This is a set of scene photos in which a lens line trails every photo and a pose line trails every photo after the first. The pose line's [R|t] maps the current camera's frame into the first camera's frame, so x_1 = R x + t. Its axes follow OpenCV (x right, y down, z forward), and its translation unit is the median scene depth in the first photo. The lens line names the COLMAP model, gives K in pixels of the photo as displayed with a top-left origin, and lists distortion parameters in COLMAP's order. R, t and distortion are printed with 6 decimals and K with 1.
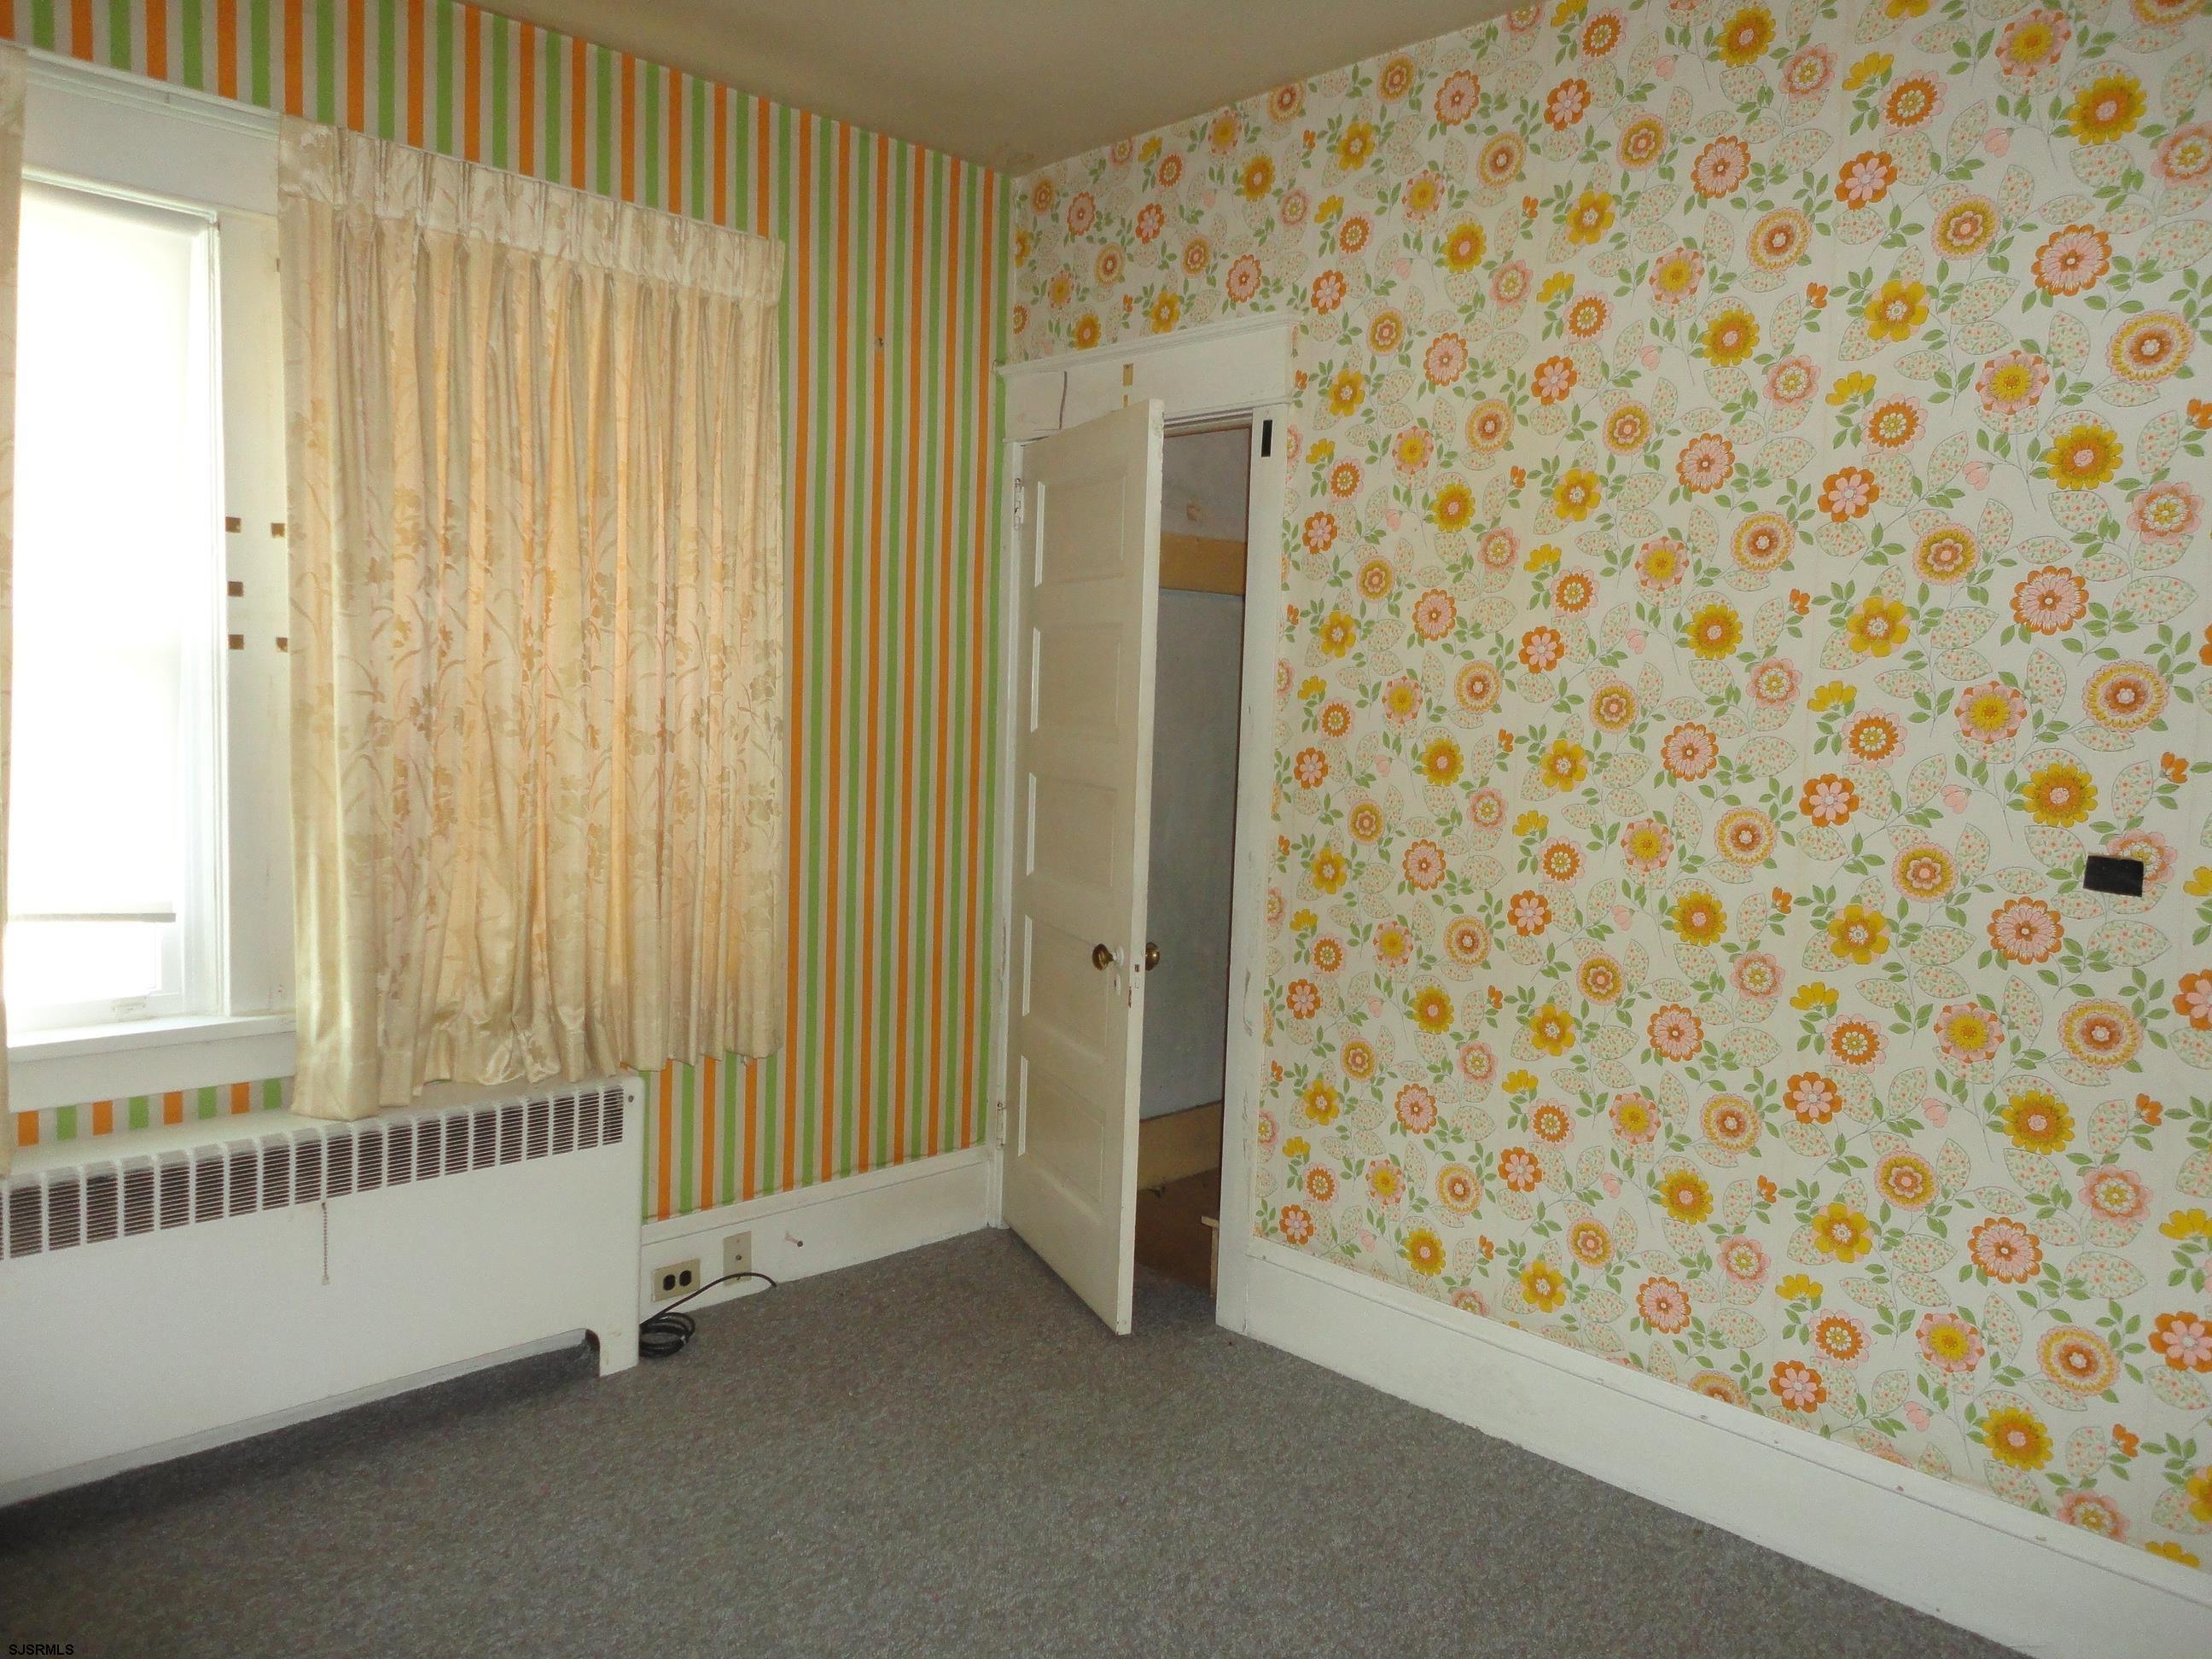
lens RADIAL K [[1596.4, 0, 1093.1], [0, 1596.4, 812.4], [0, 0, 1]] dist [-0.000621, 0.006774]
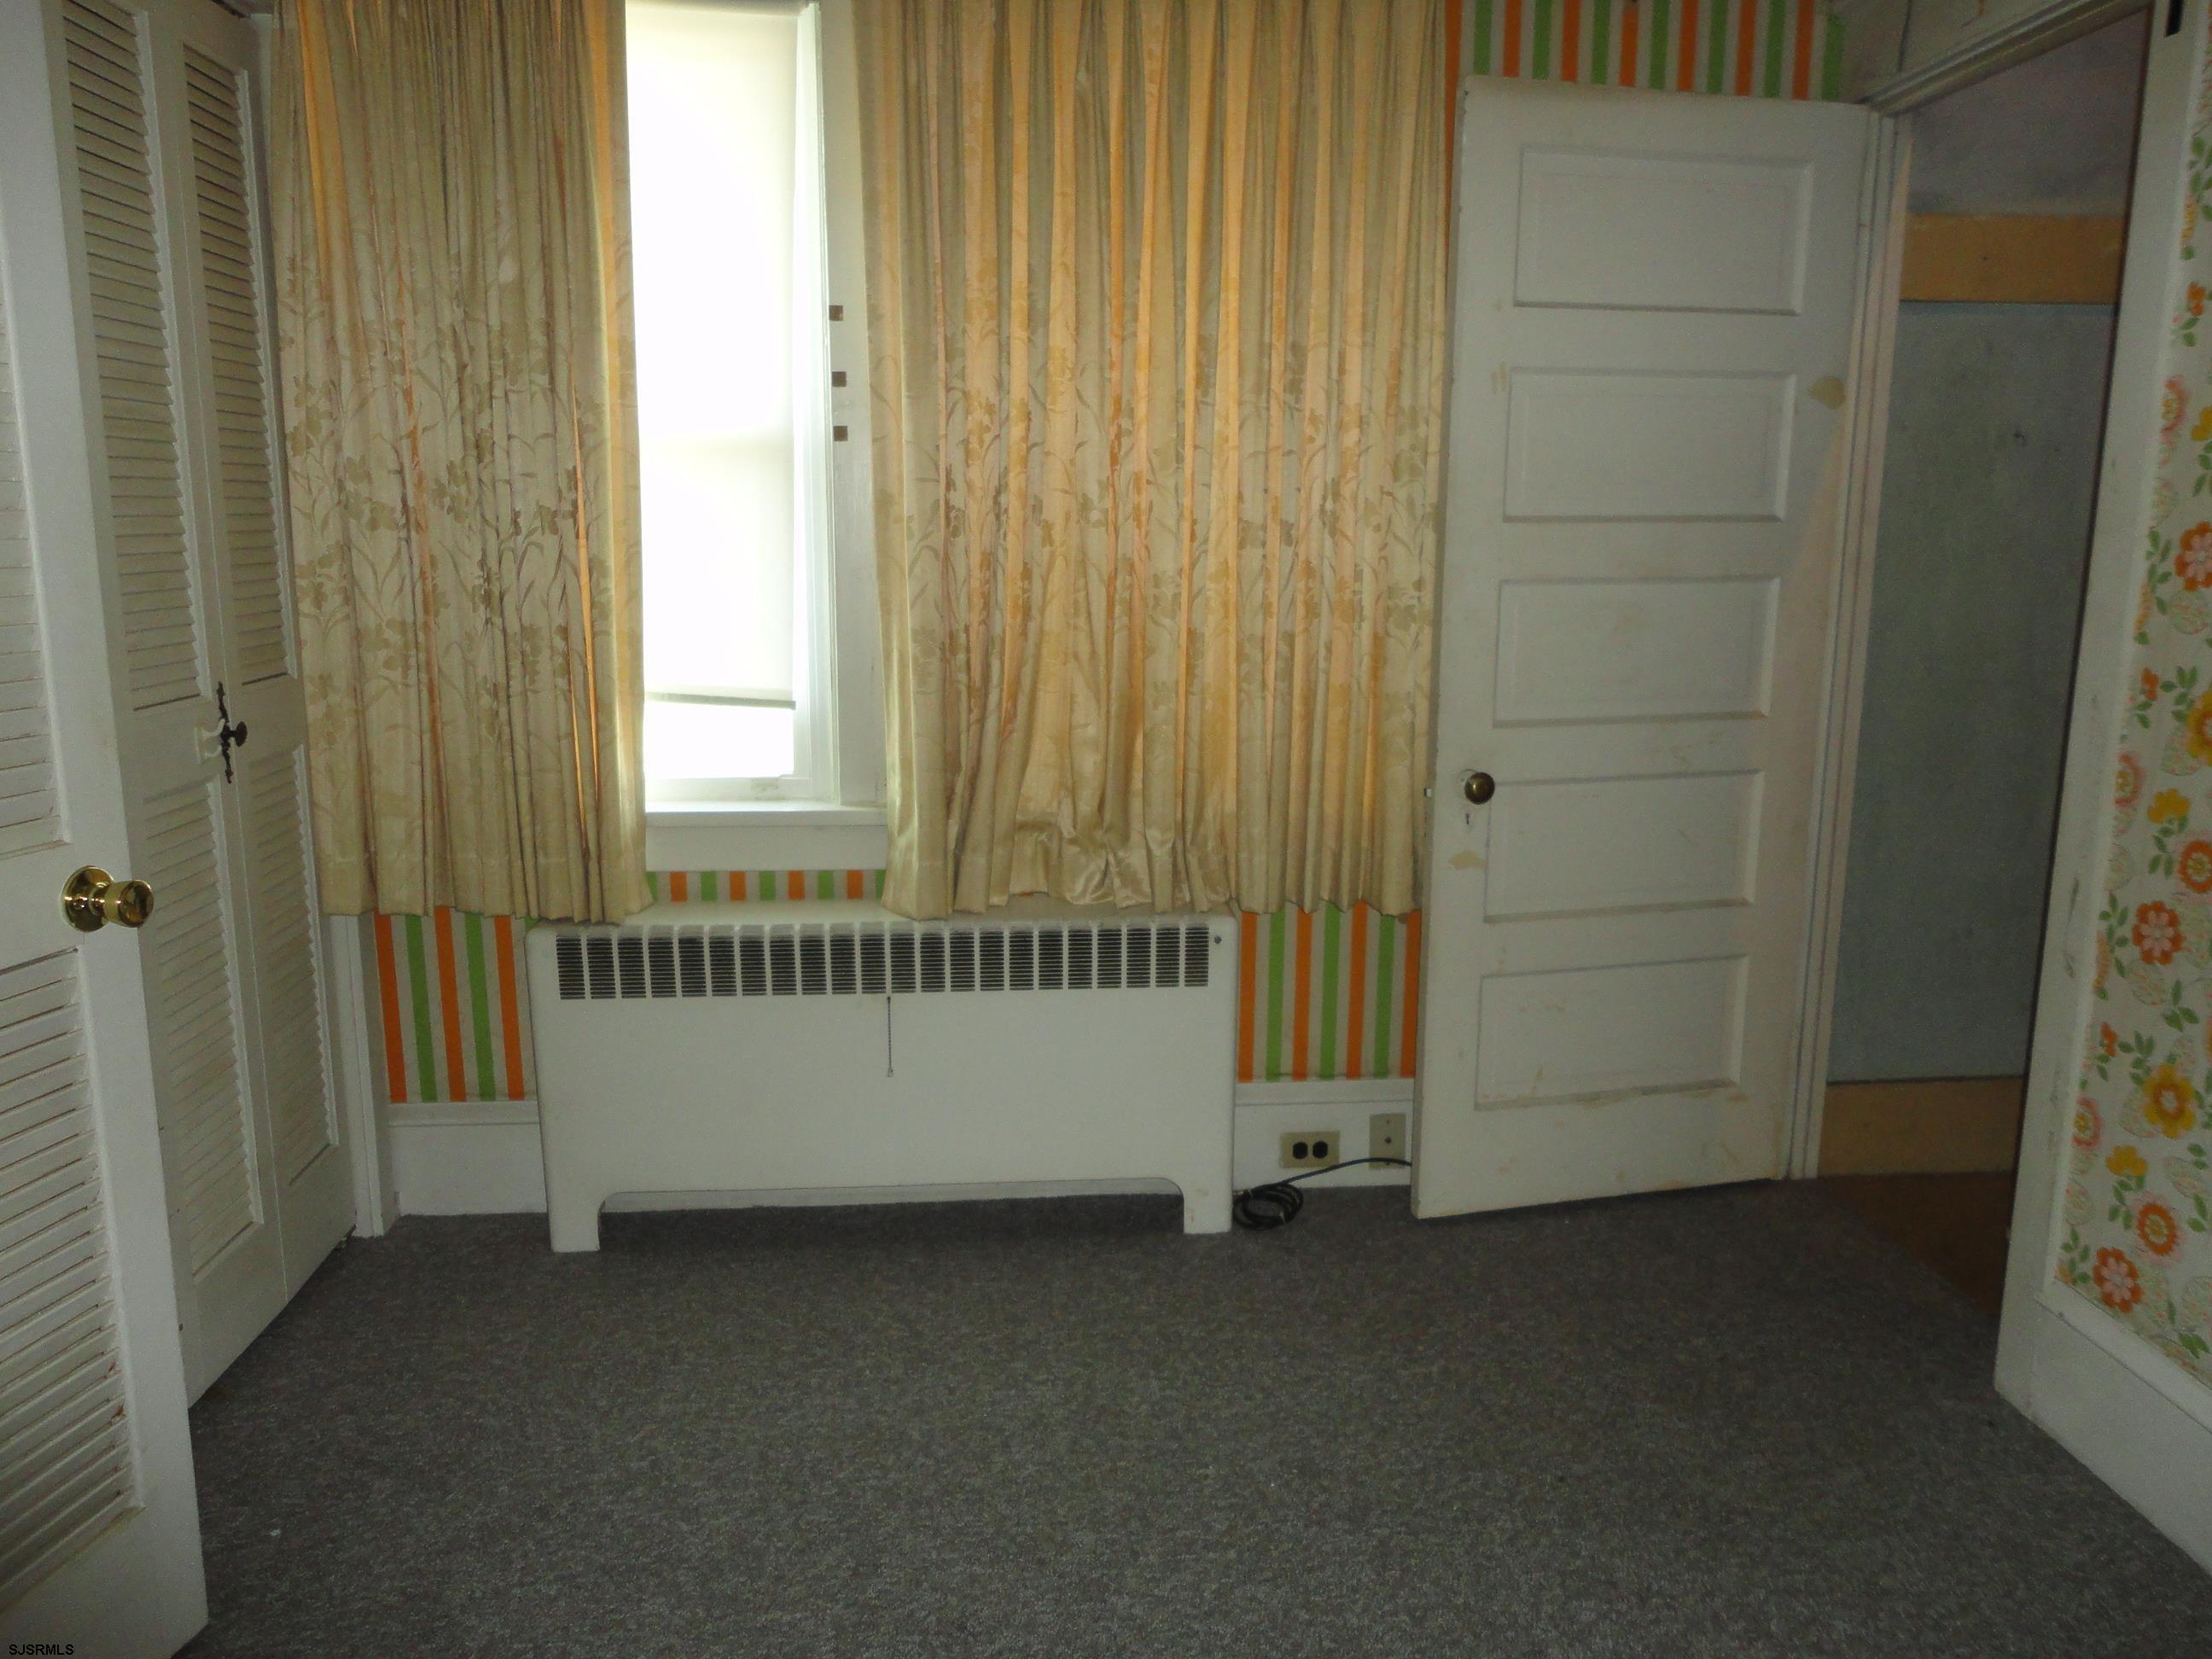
lens RADIAL K [[1596.4, 0, 1093.1], [0, 1596.4, 812.4], [0, 0, 1]] dist [-0.000621, 0.006774]
pose [[0.774096, 0.088166, -0.626899, 0.208471], [-0.028895, 0.994143, 0.104134, 0.018576], [0.632409, -0.062495, 0.772110, 0.276439]]
